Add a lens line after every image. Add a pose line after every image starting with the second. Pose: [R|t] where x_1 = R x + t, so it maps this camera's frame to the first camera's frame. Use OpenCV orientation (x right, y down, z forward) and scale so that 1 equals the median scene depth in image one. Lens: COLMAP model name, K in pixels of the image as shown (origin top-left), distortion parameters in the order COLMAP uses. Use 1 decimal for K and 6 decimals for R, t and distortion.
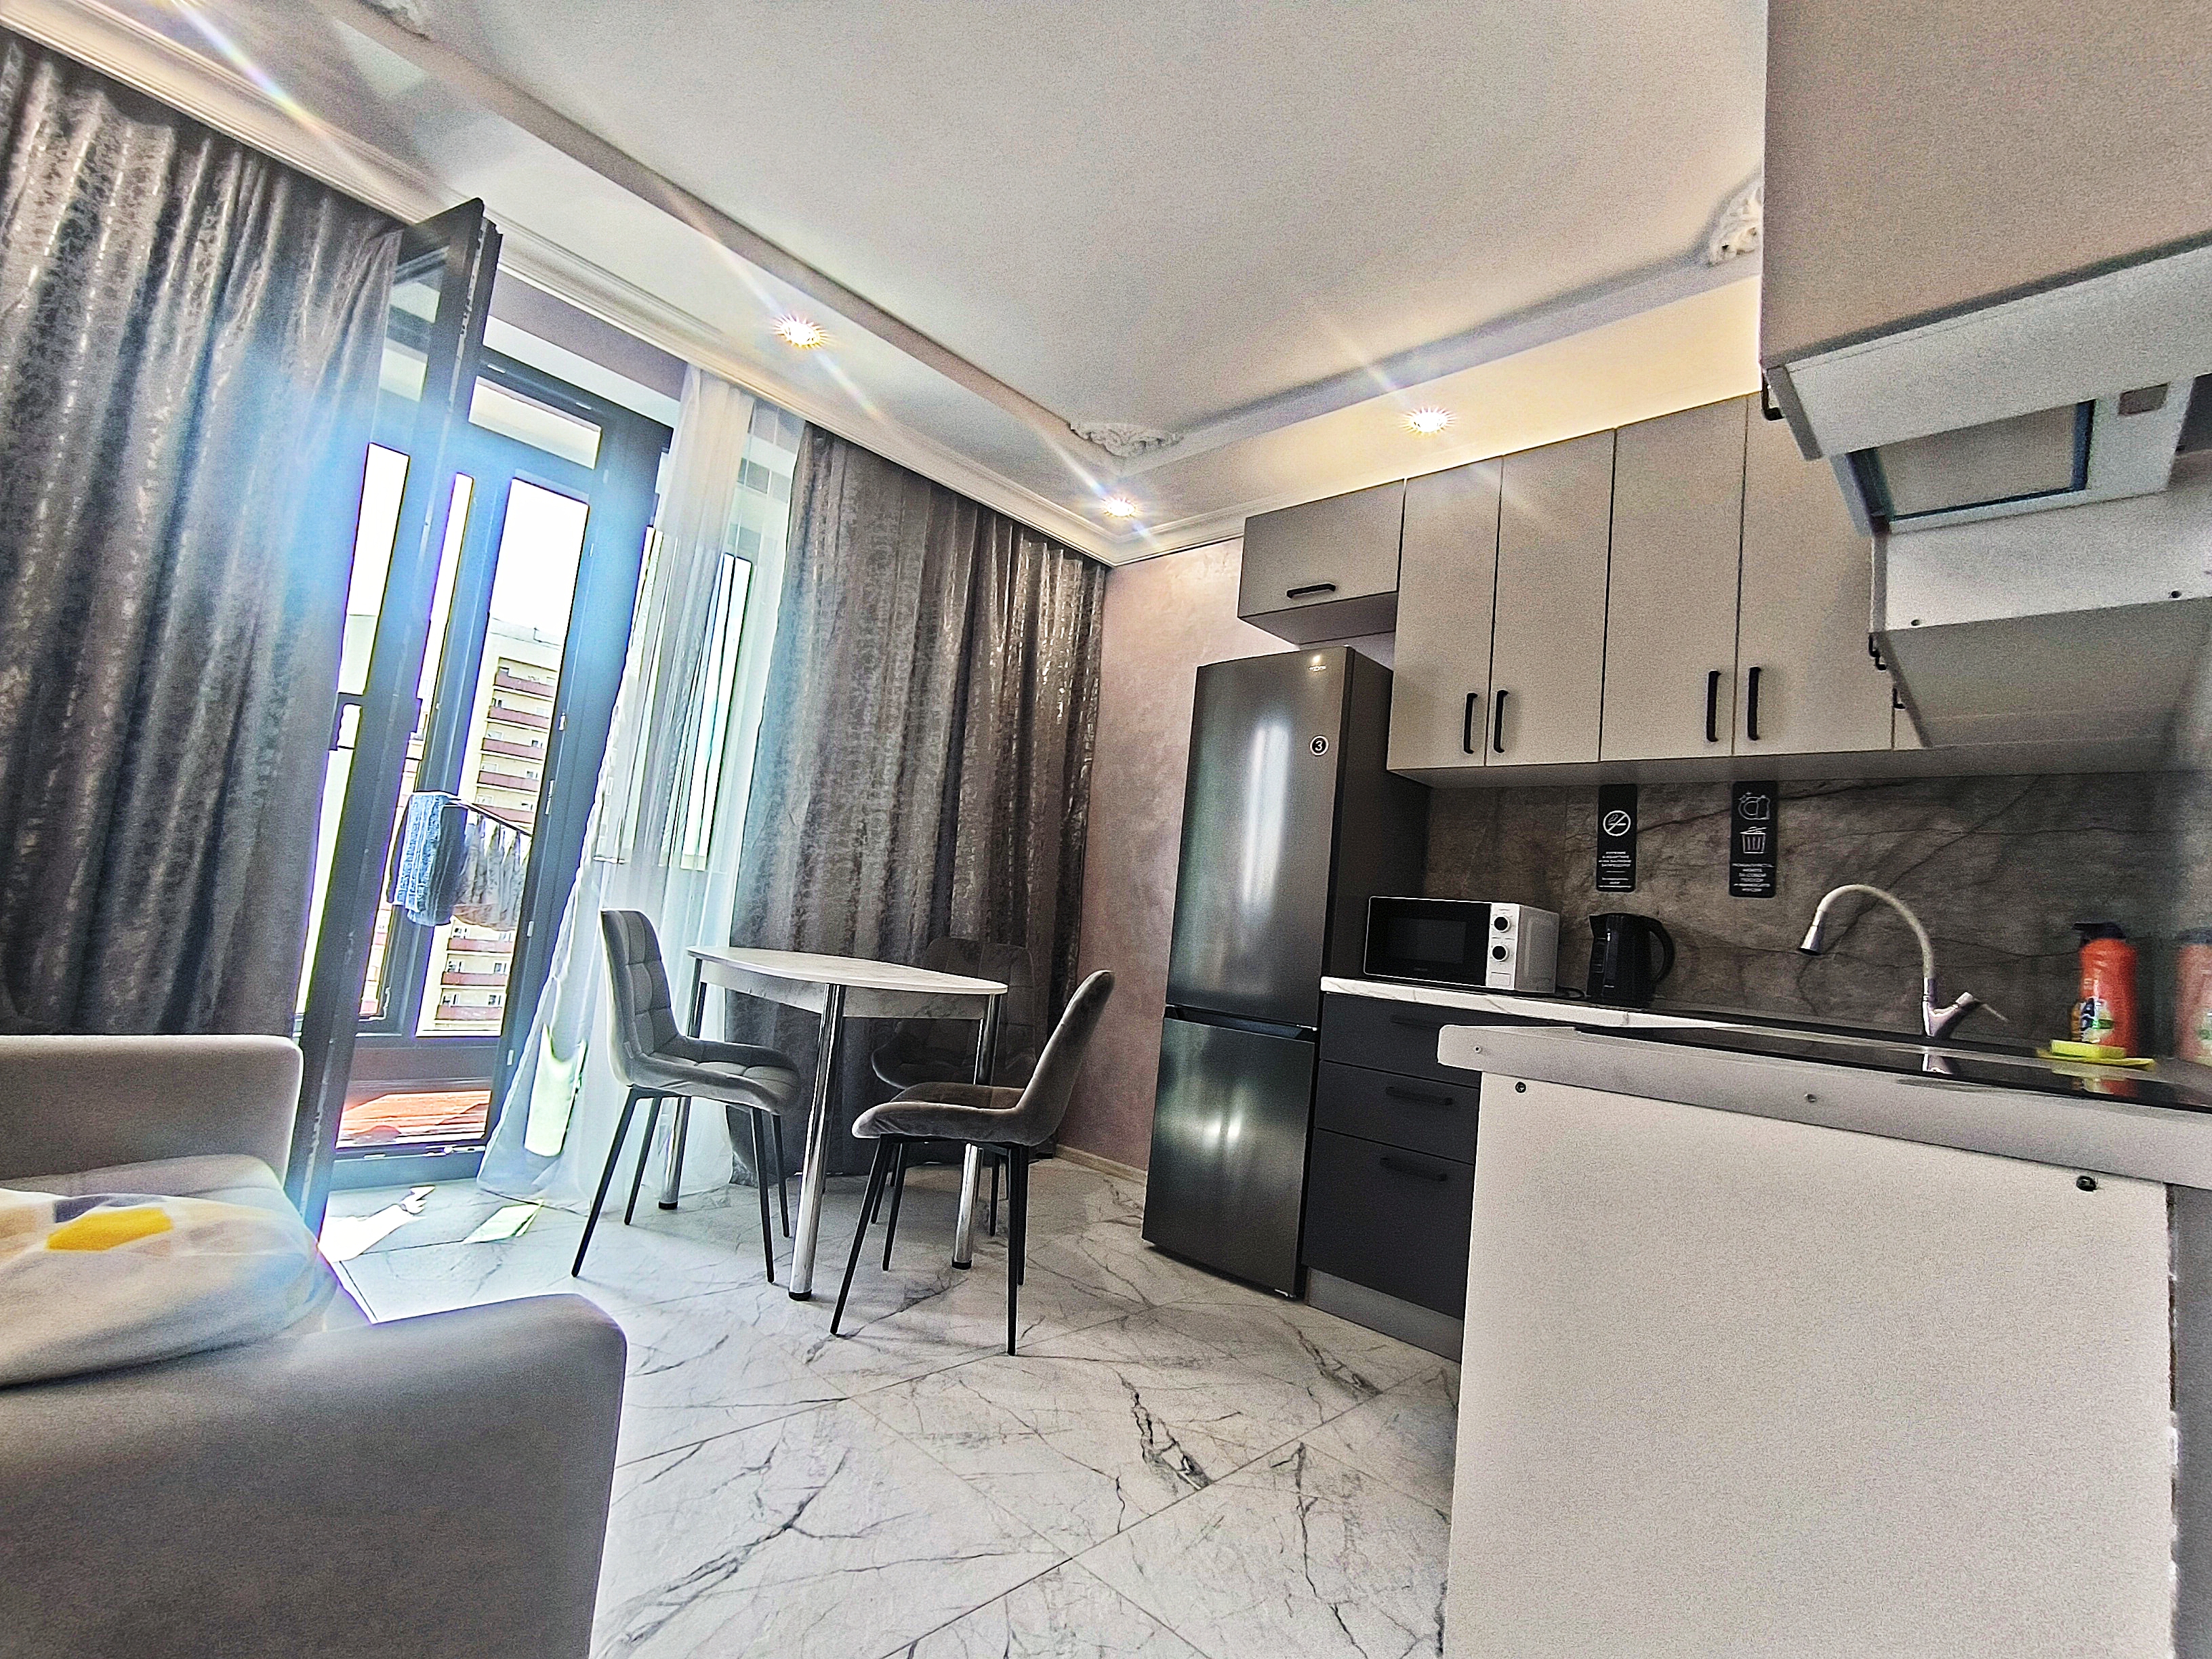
lens RADIAL K [[1007.8, 0, 1110.4], [0, 1007.8, 828.2], [0, 0, 1]] dist [-0.016980, 0.000668]
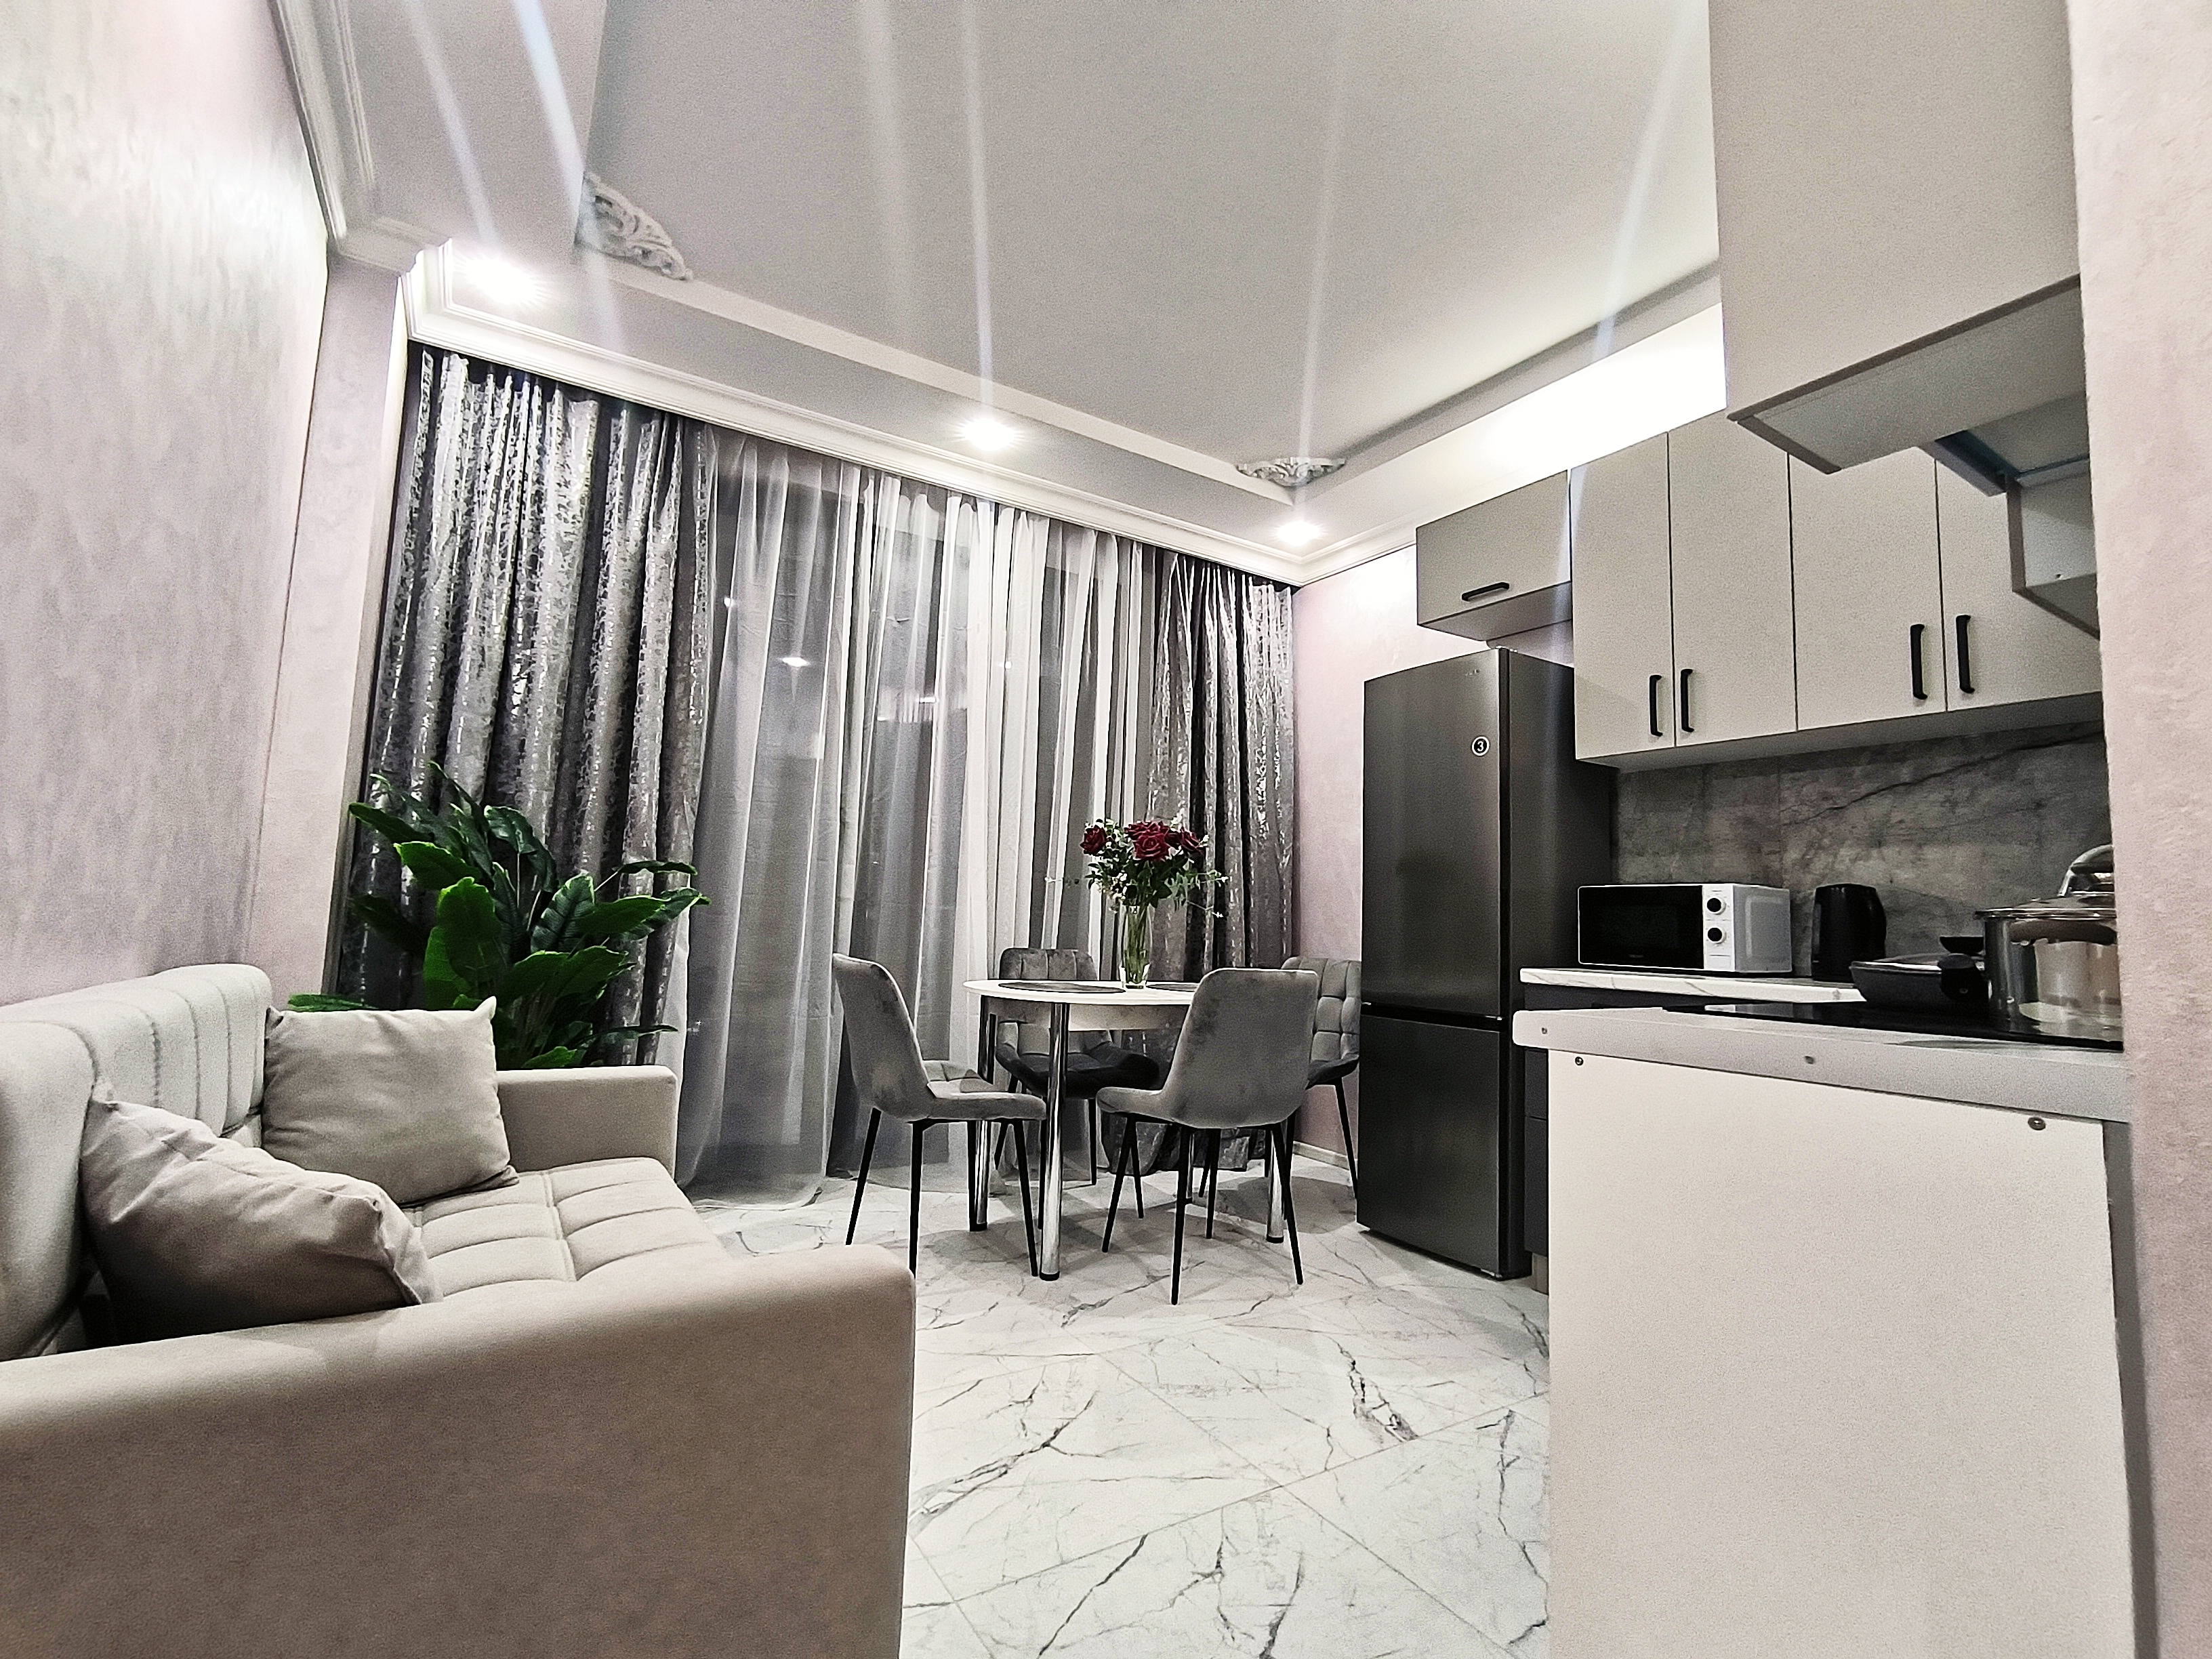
lens RADIAL K [[1007.8, 0, 1101.6], [0, 1007.8, 827.0], [0, 0, 1]] dist [-0.016980, 0.000668]
pose [[0.964133, -0.092426, -0.248808, 0.079695], [0.090052, 0.995717, -0.020930, -0.017002], [0.249677, -0.002226, 0.968327, -0.116191]]
